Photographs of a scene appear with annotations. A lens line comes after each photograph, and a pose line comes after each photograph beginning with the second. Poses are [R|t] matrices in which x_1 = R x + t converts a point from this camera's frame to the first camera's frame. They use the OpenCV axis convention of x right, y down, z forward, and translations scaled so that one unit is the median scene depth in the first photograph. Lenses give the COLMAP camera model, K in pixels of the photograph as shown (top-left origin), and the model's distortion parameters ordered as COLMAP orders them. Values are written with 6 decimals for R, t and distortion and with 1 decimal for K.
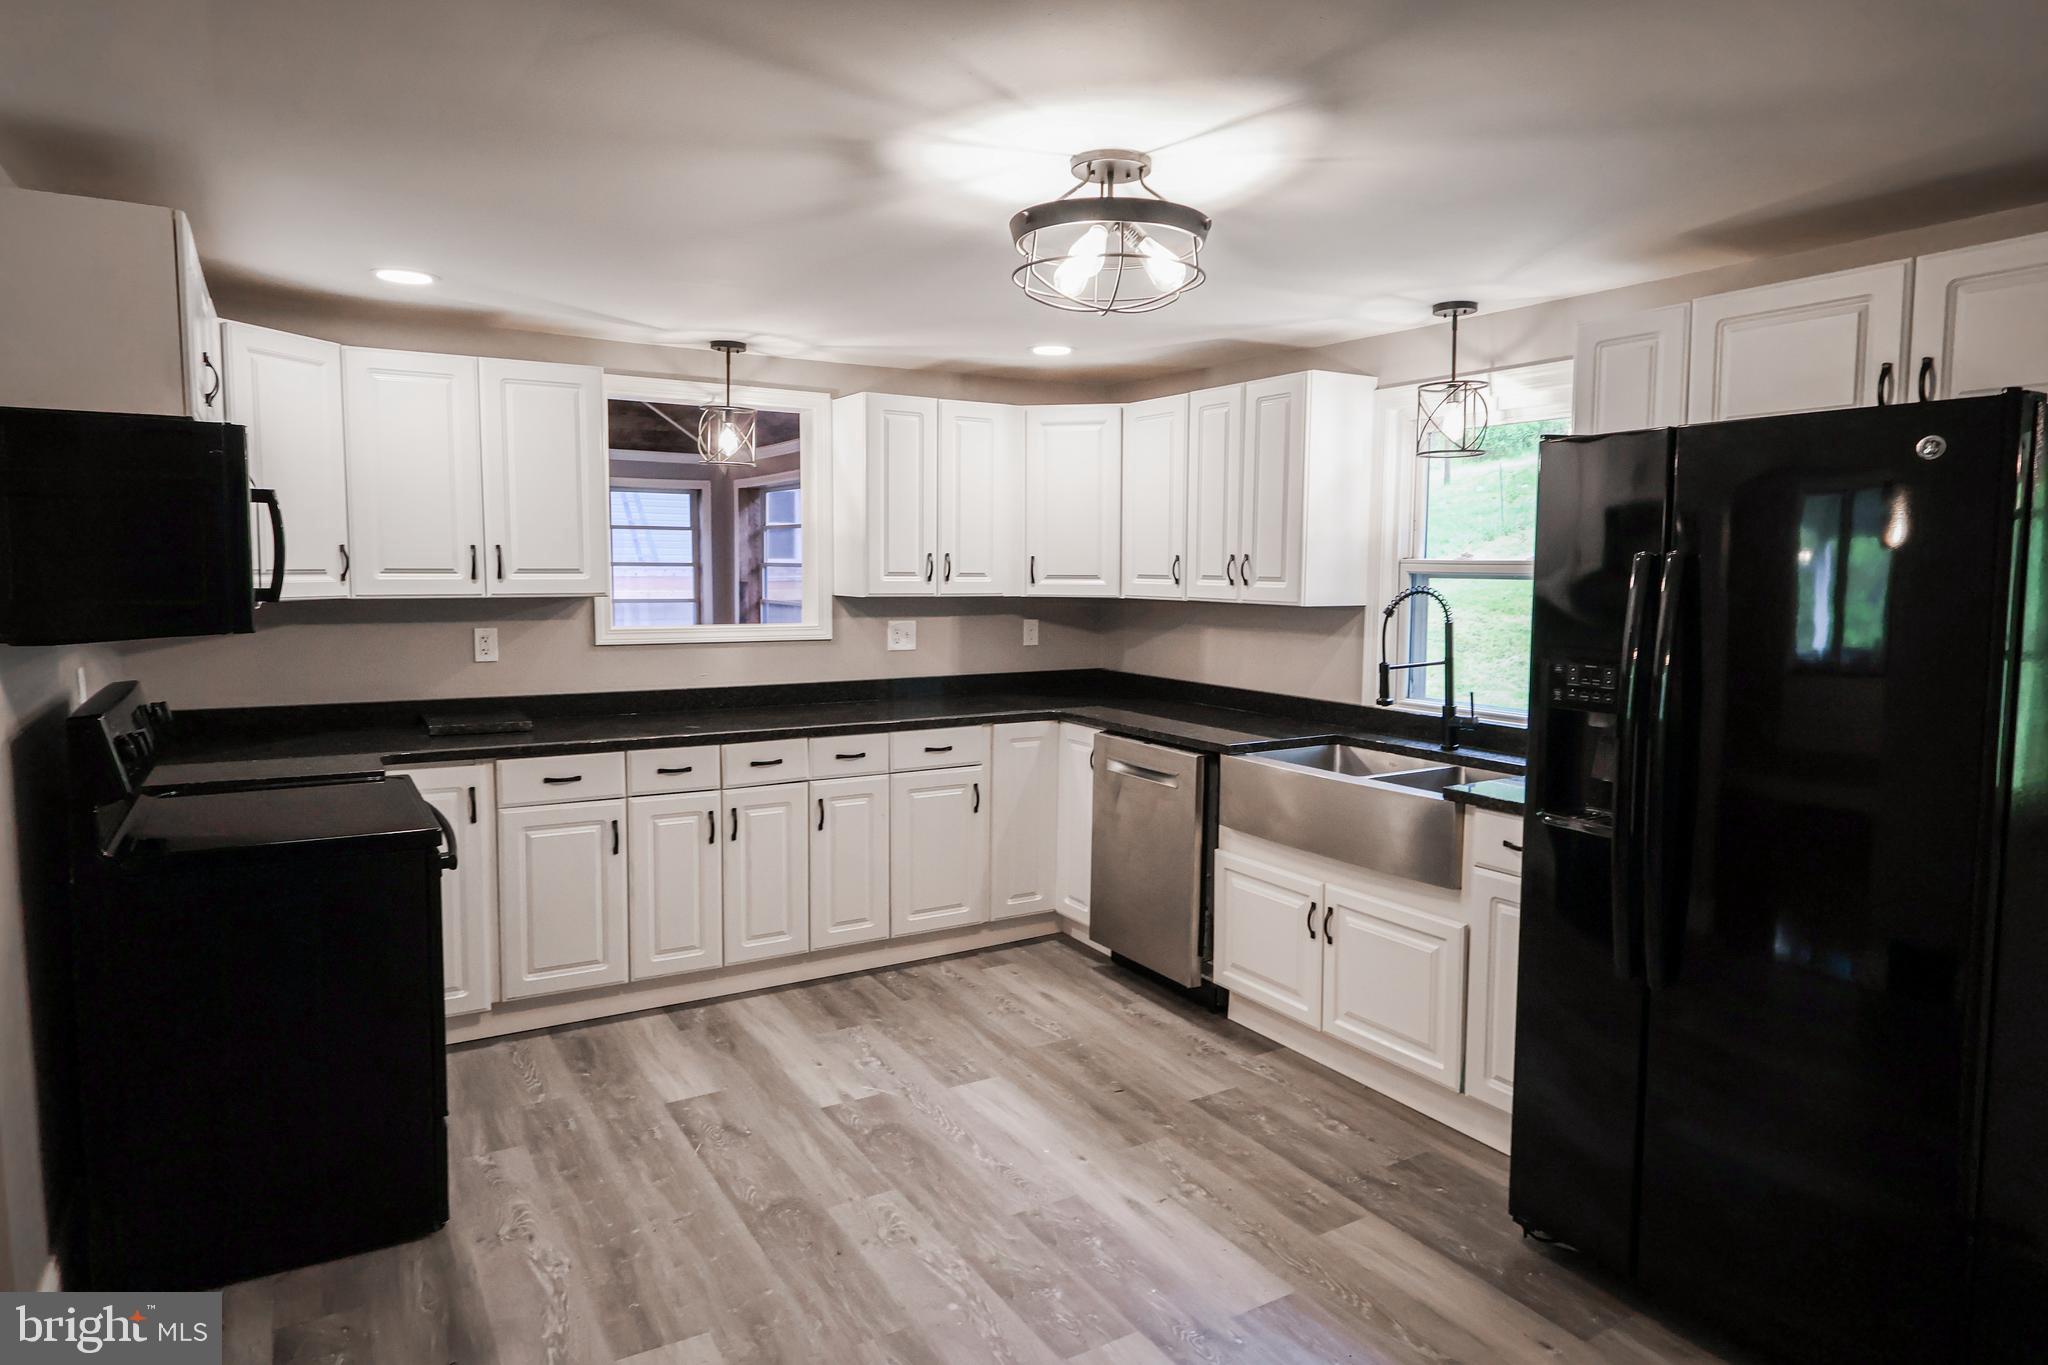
lens RADIAL K [[1251.3, 0, 1024.0], [0, 1251.3, 682.5], [0, 0, 1]] dist [0.000501, -0.000147]
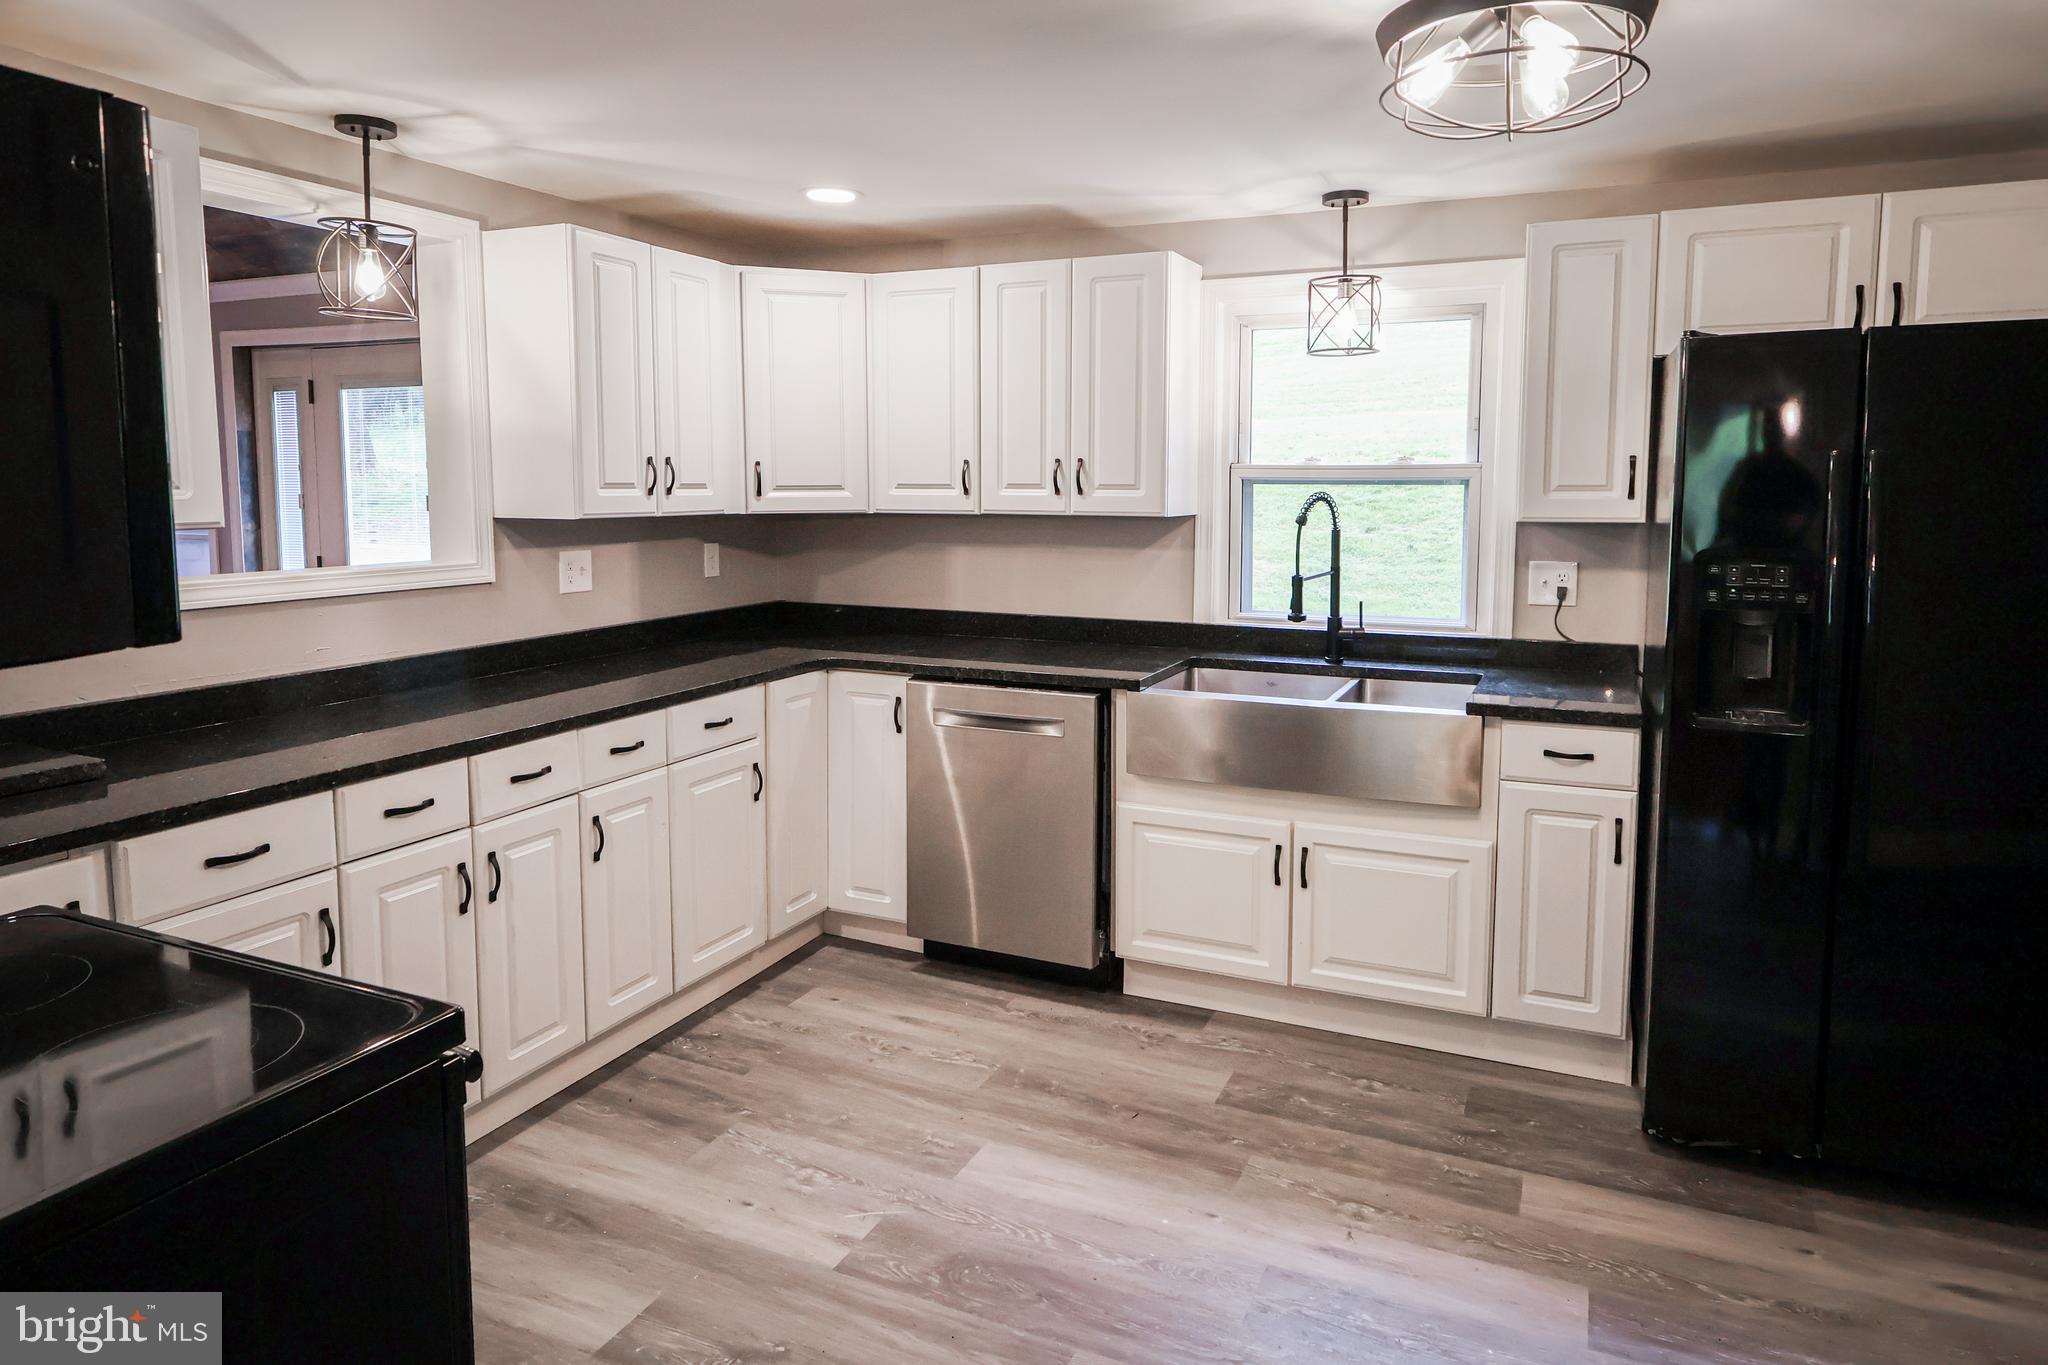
lens RADIAL K [[1270.4, 0, 1069.5], [0, 1270.4, 616.8], [0, 0, 1]] dist [-0.003535, -0.000902]
pose [[0.818042, -0.067255, 0.571213, -0.354327], [0.059144, 0.997711, 0.032771, -0.023563], [-0.572110, 0.006976, 0.820147, 0.297958]]
